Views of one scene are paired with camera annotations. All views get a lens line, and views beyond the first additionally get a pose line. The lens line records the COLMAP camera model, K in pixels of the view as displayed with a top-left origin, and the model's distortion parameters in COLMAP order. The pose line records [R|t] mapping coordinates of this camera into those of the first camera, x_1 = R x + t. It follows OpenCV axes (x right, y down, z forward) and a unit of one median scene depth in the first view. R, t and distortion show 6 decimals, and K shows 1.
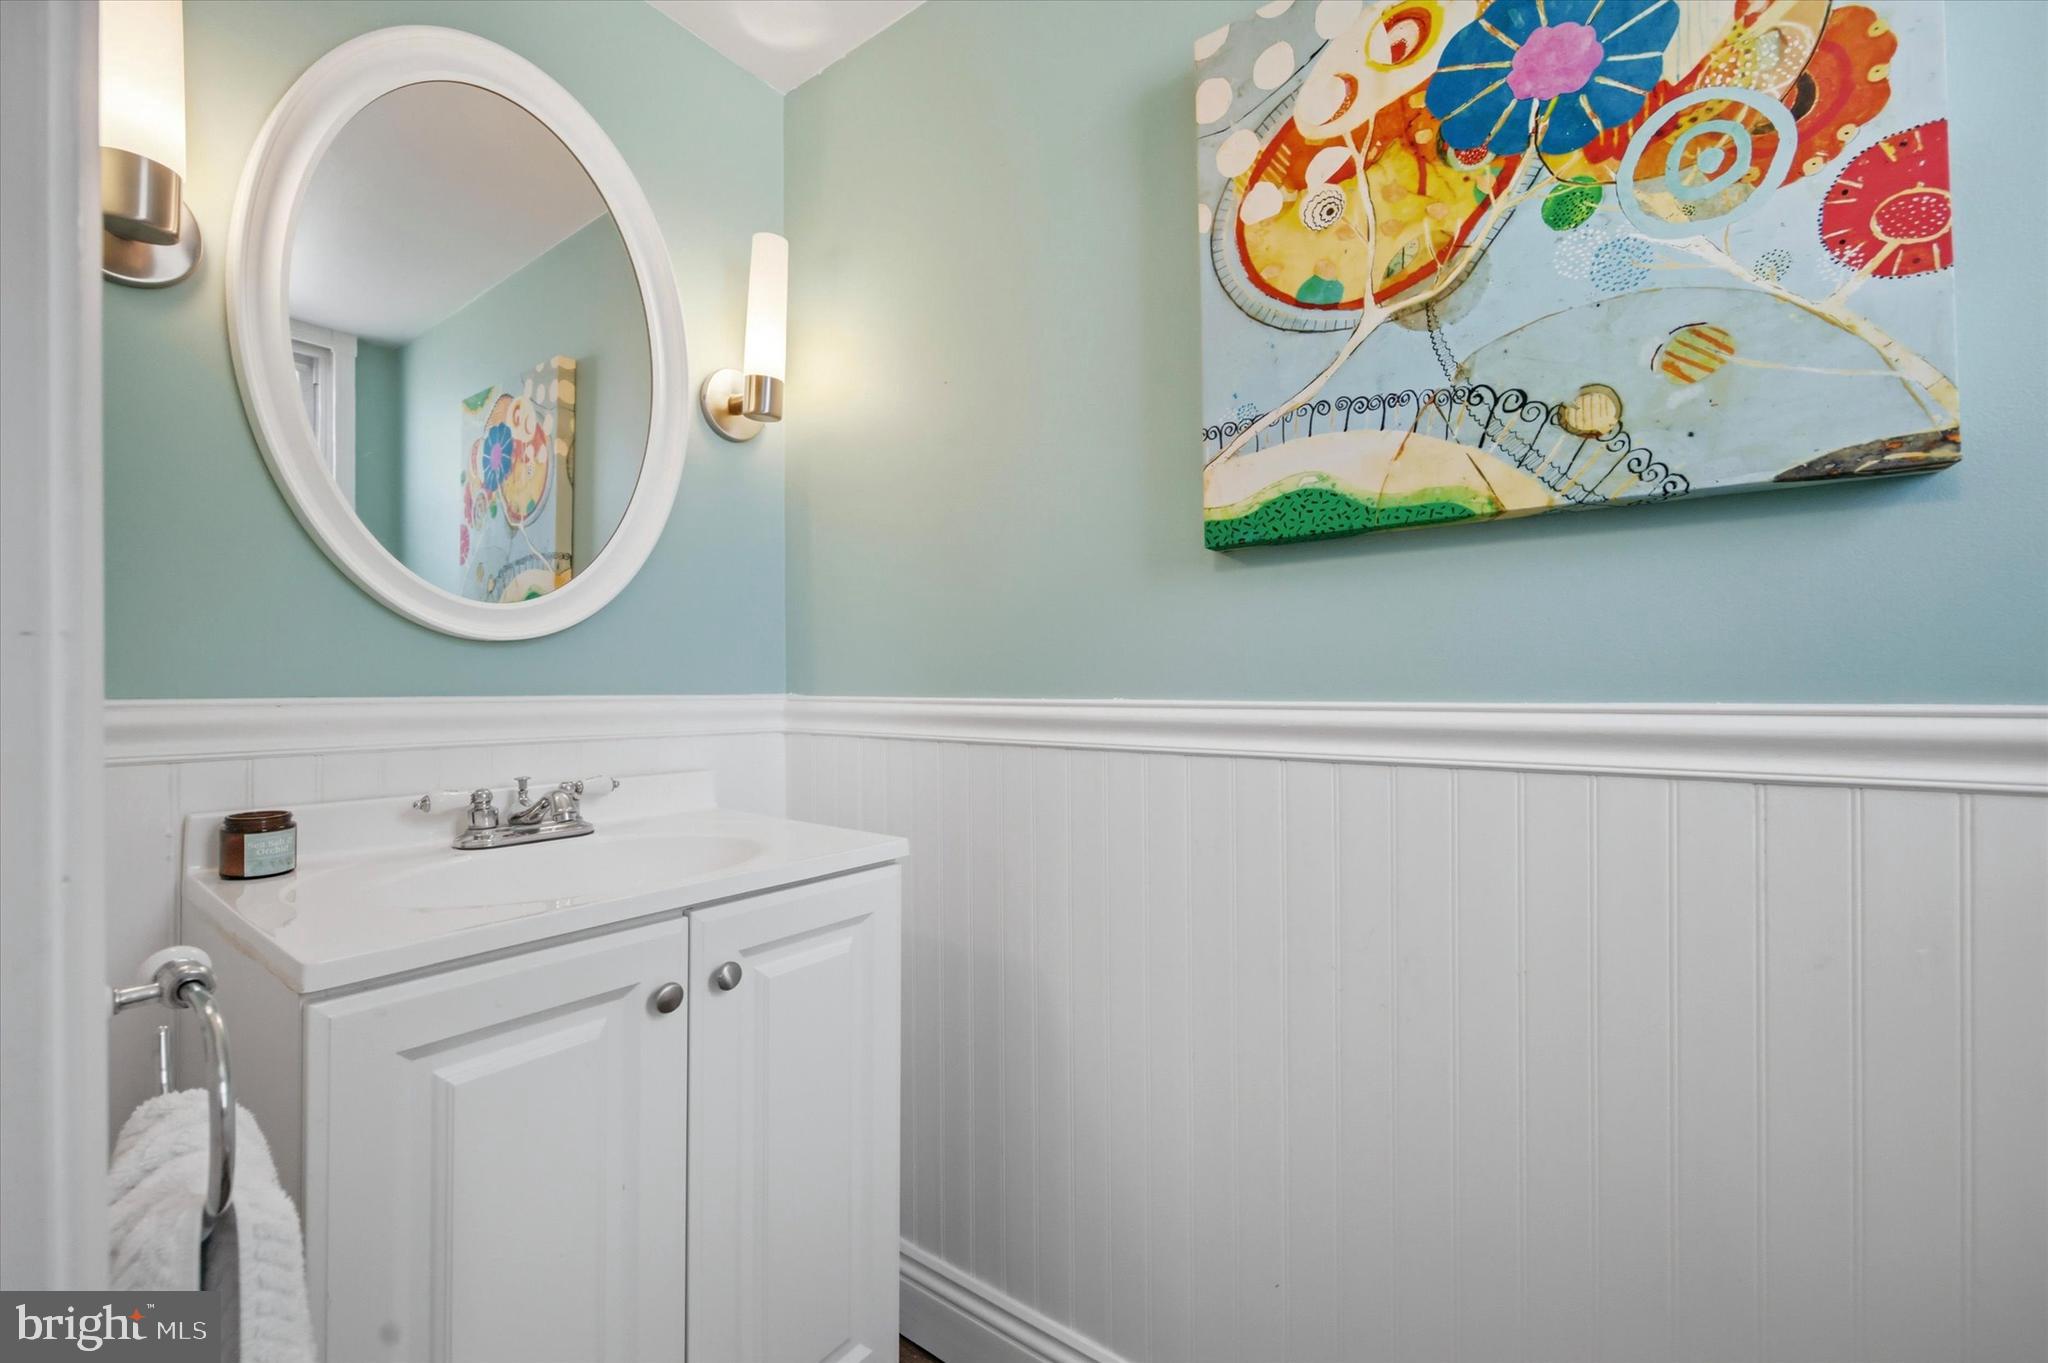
lens RADIAL K [[832.1, 0, 1029.8], [0, 832.1, 683.7], [0, 0, 1]] dist [0.001188, 0.000243]
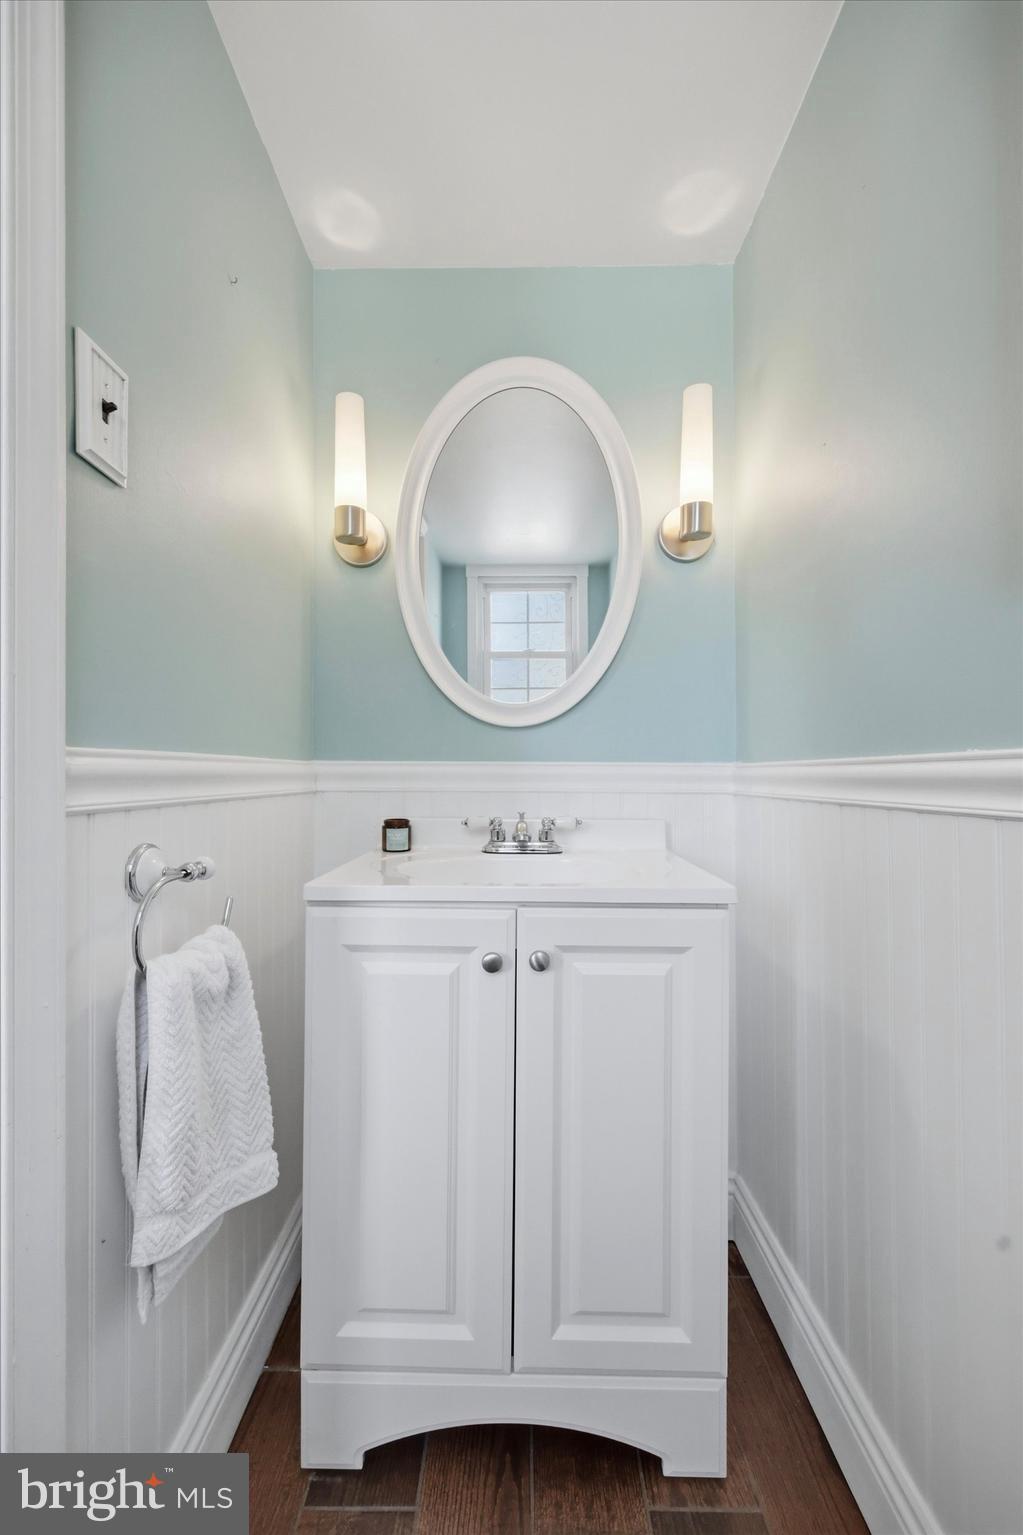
lens RADIAL K [[623.6, 0, 509.6], [0, 623.6, 765.1], [0, 0, 1]] dist [0.001188, 0.000243]
pose [[0.576337, -0.012462, -0.817117, 0.315963], [-0.001775, 0.999862, -0.016501, 0.040628], [0.817211, 0.010961, 0.576235, 0.282628]]
